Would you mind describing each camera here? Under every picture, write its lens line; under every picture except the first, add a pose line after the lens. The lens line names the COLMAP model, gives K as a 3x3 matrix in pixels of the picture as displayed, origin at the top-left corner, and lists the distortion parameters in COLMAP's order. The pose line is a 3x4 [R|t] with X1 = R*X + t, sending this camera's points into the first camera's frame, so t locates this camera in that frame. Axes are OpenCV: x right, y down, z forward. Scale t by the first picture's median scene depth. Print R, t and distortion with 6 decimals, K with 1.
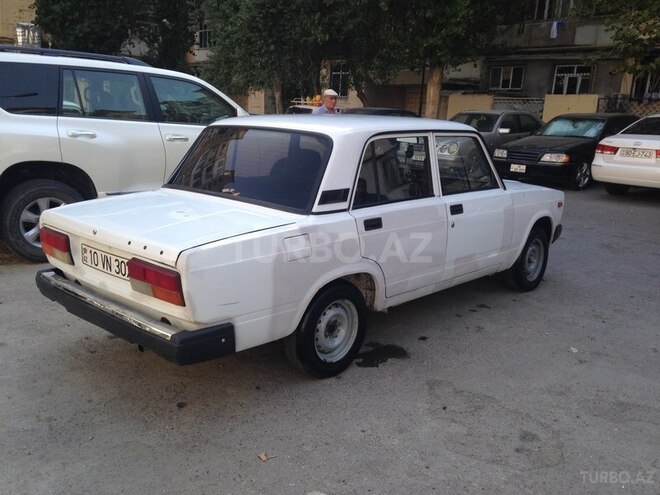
lens RADIAL K [[604.2, 0, 330.0], [0, 604.2, 247.5], [0, 0, 1]] dist [0.147186, -0.234896]
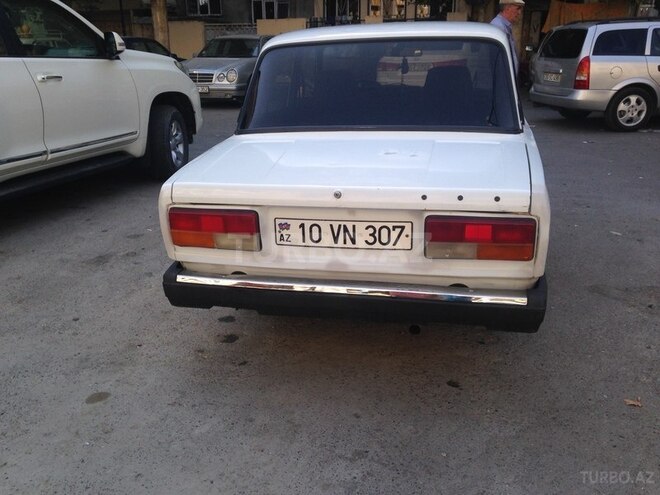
lens RADIAL K [[611.2, 0, 330.0], [0, 611.2, 247.5], [0, 0, 1]] dist [0.019294, 0.011438]
pose [[0.845347, -0.211787, 0.490444, -0.374309], [0.160174, 0.976304, 0.145514, -0.034712], [-0.509640, -0.044453, 0.859238, 0.191757]]
